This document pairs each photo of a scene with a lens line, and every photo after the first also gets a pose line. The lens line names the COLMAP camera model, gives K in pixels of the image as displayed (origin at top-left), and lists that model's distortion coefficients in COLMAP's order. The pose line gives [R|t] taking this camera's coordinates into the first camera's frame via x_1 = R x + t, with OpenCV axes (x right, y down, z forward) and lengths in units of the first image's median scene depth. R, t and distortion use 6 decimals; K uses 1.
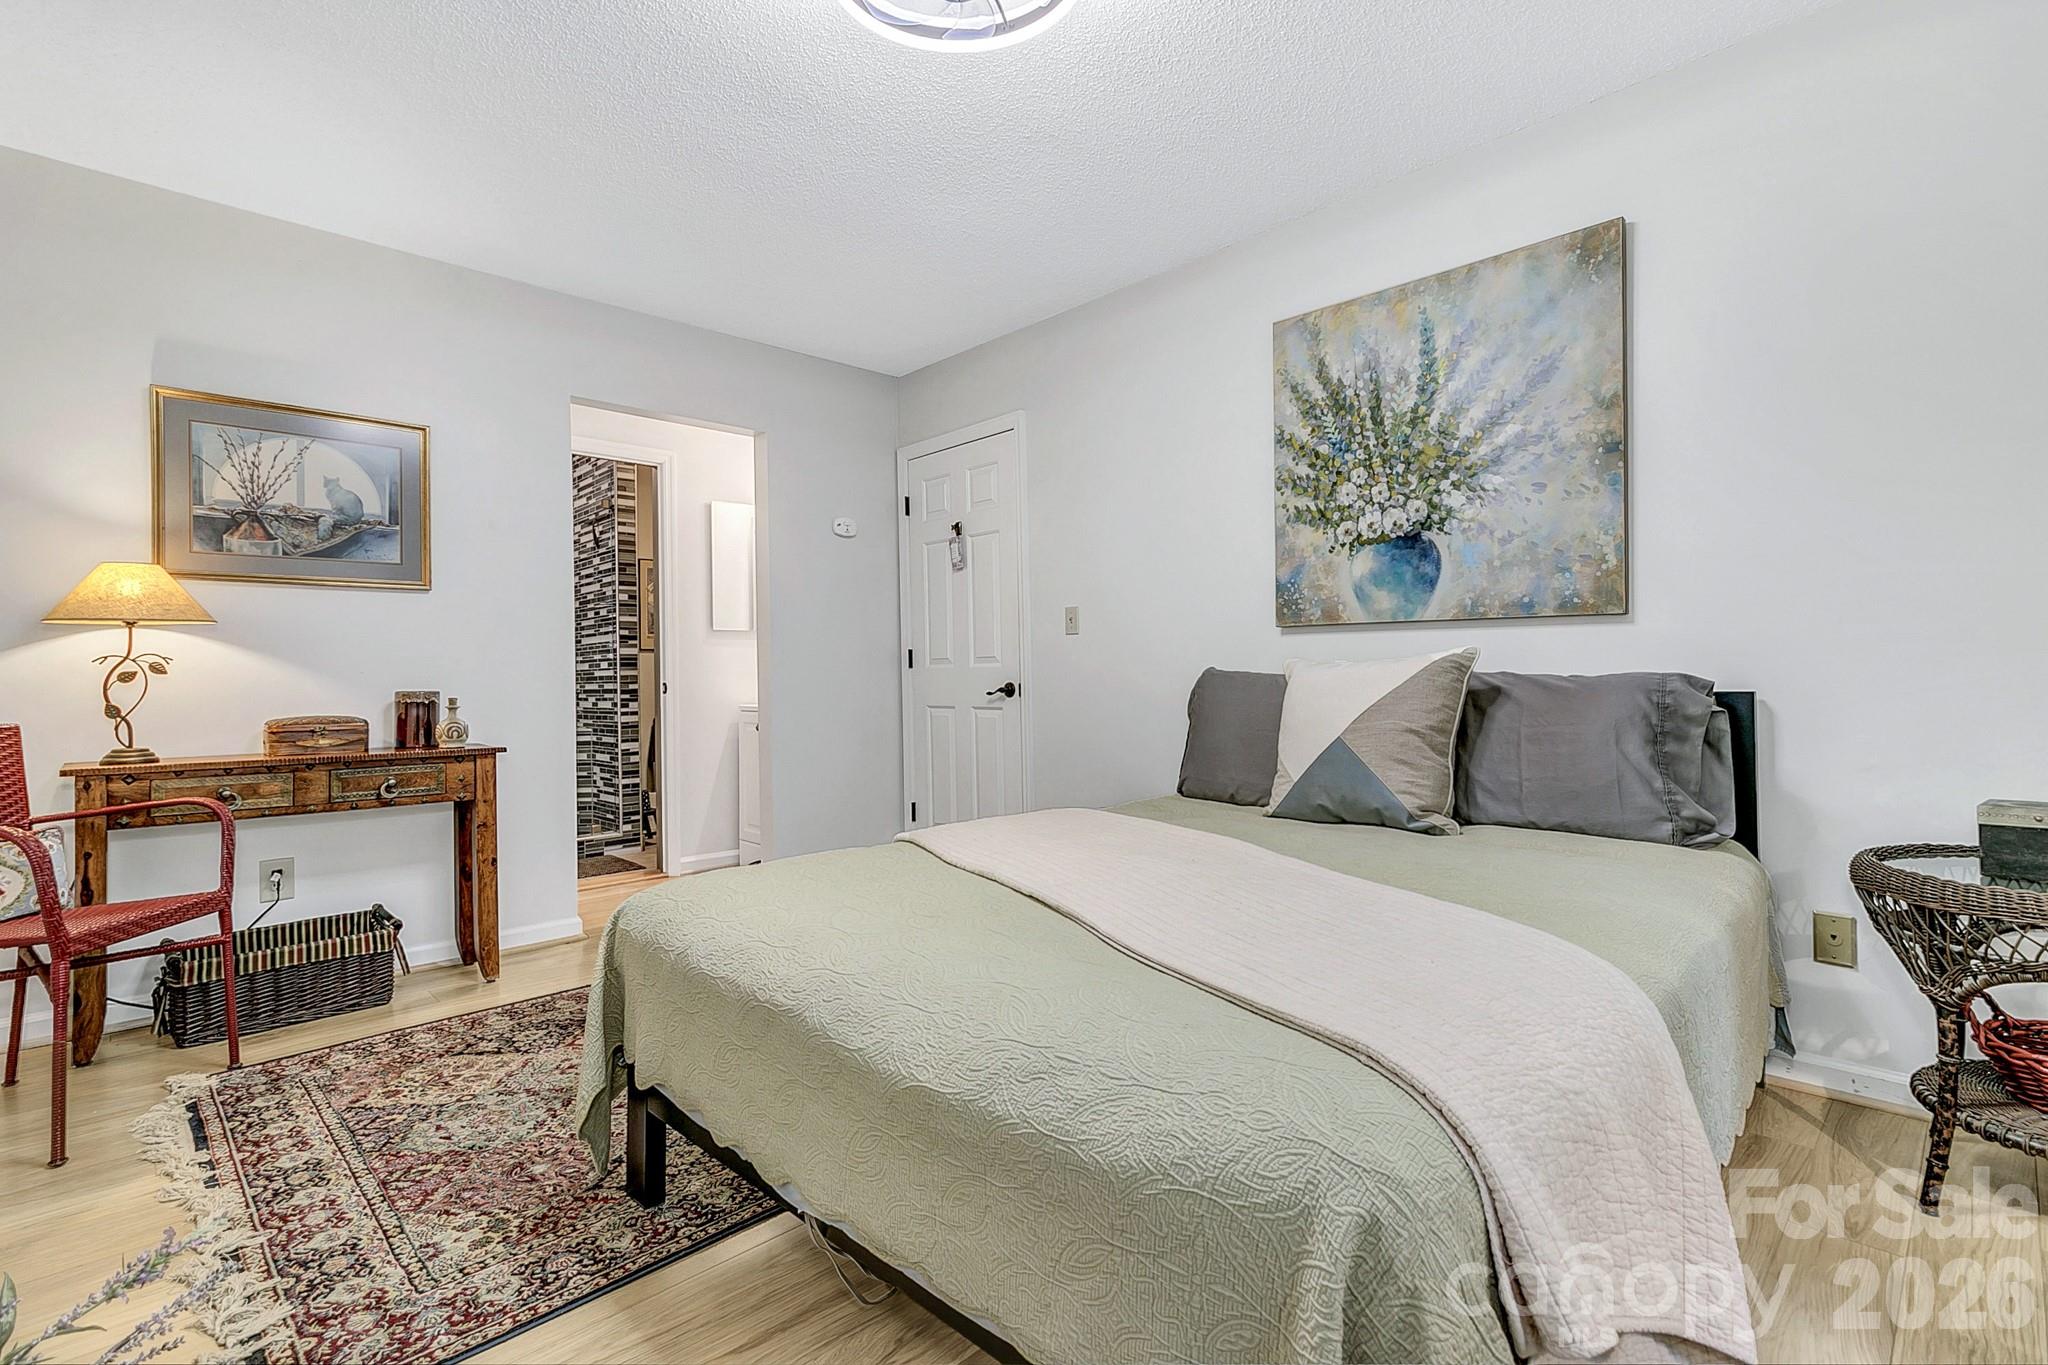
lens RADIAL K [[941.2, 0, 1025.5], [0, 941.2, 673.7], [0, 0, 1]] dist [0.006202, 0.000964]
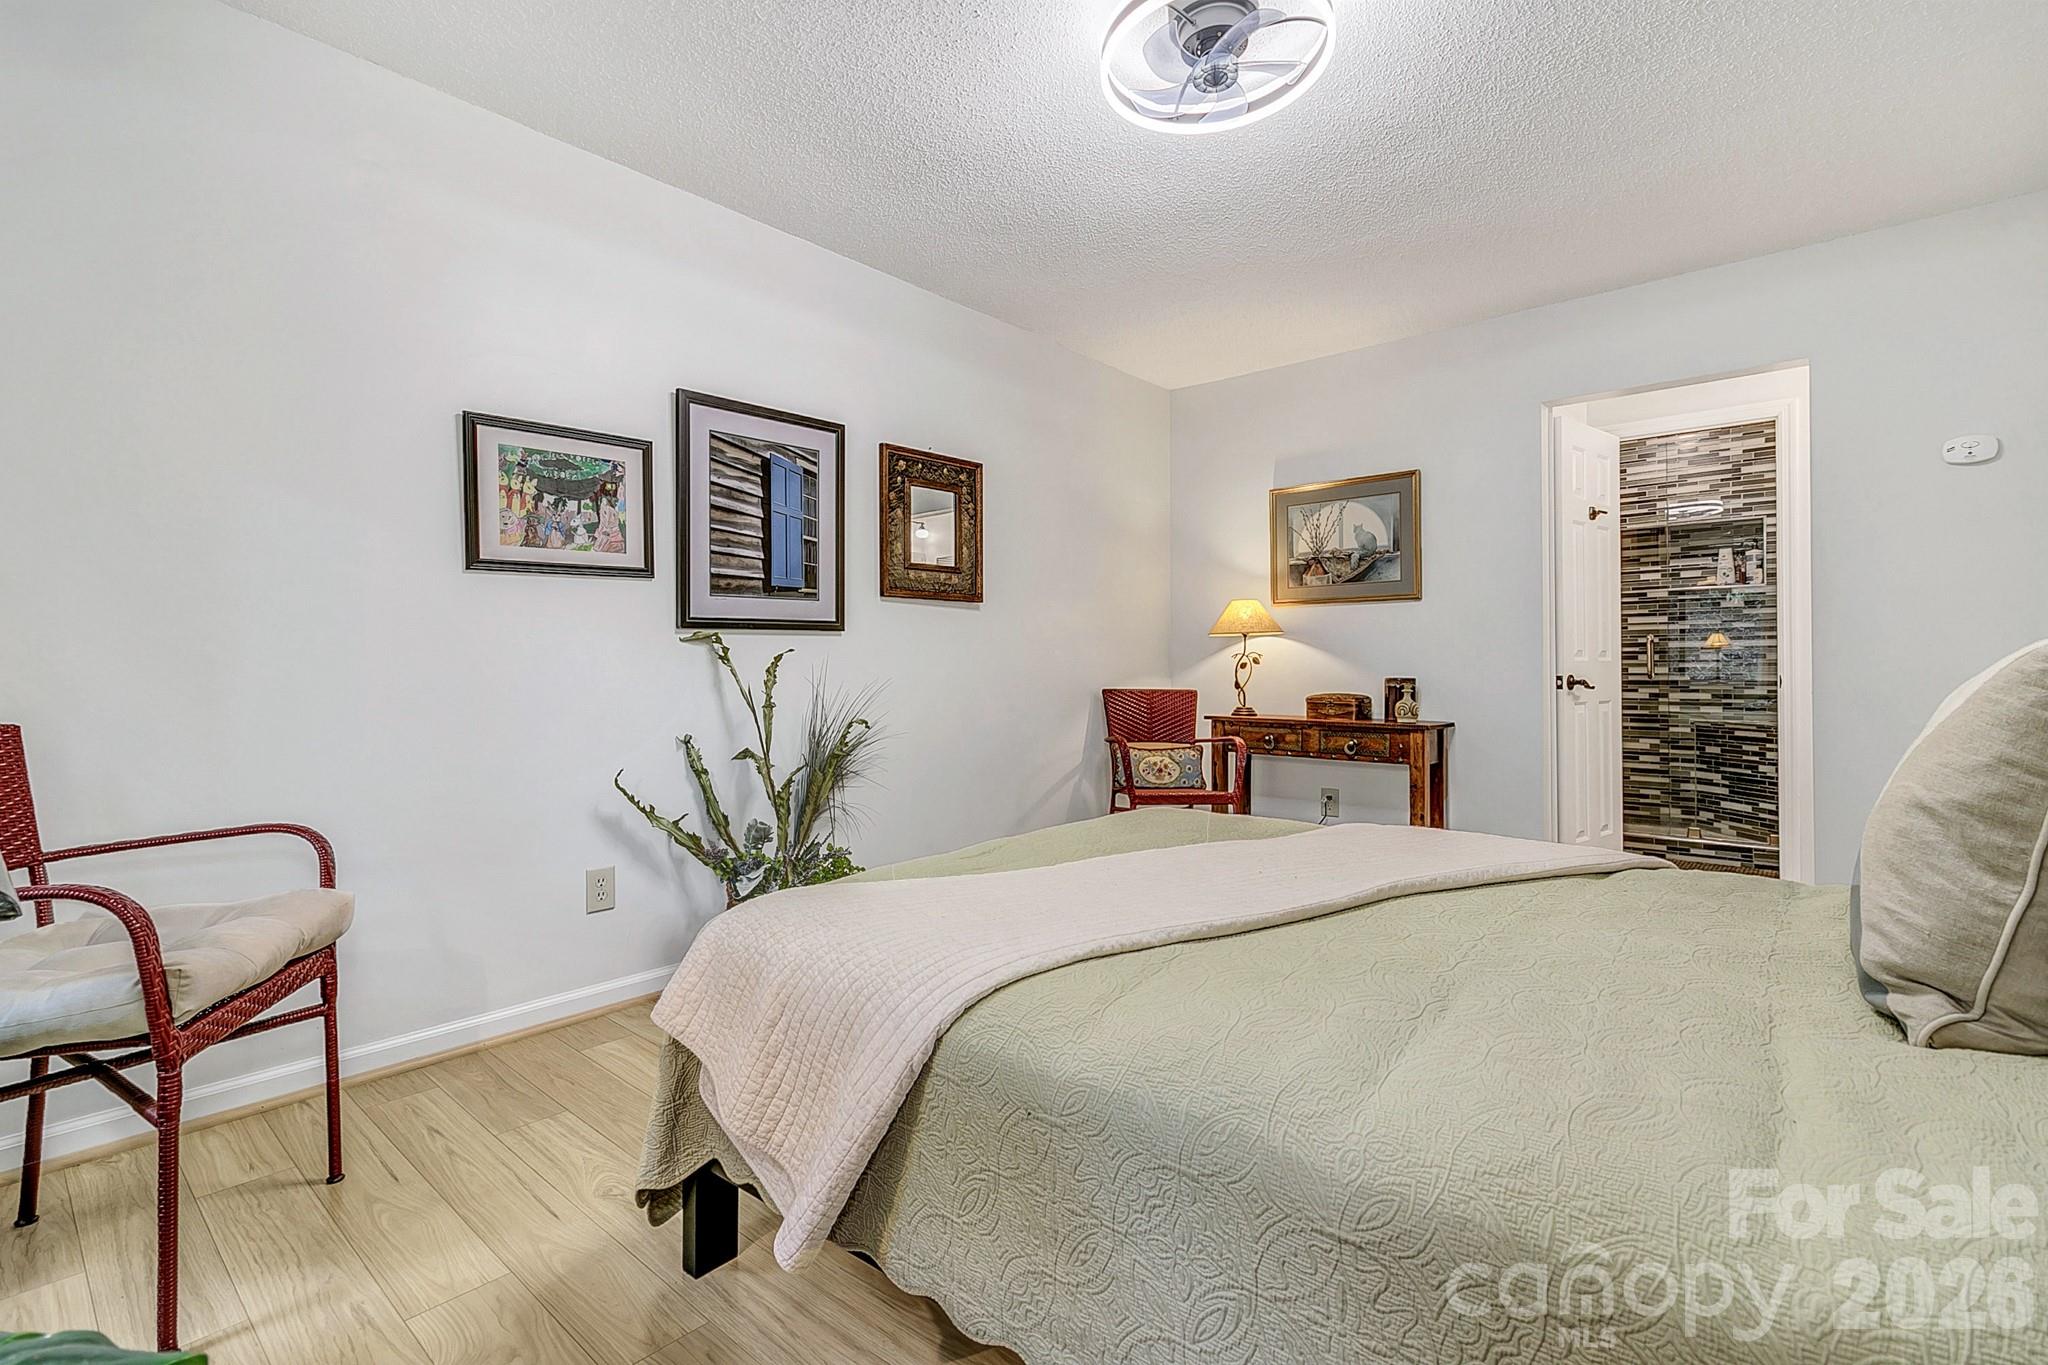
lens RADIAL K [[941.2, 0, 1025.0], [0, 941.2, 675.4], [0, 0, 1]] dist [0.006202, 0.000964]
pose [[0.089591, 0.019512, -0.995788, 0.793462], [0.002682, 0.999800, 0.019832, -0.015183], [0.995975, -0.004448, 0.089520, 0.480962]]
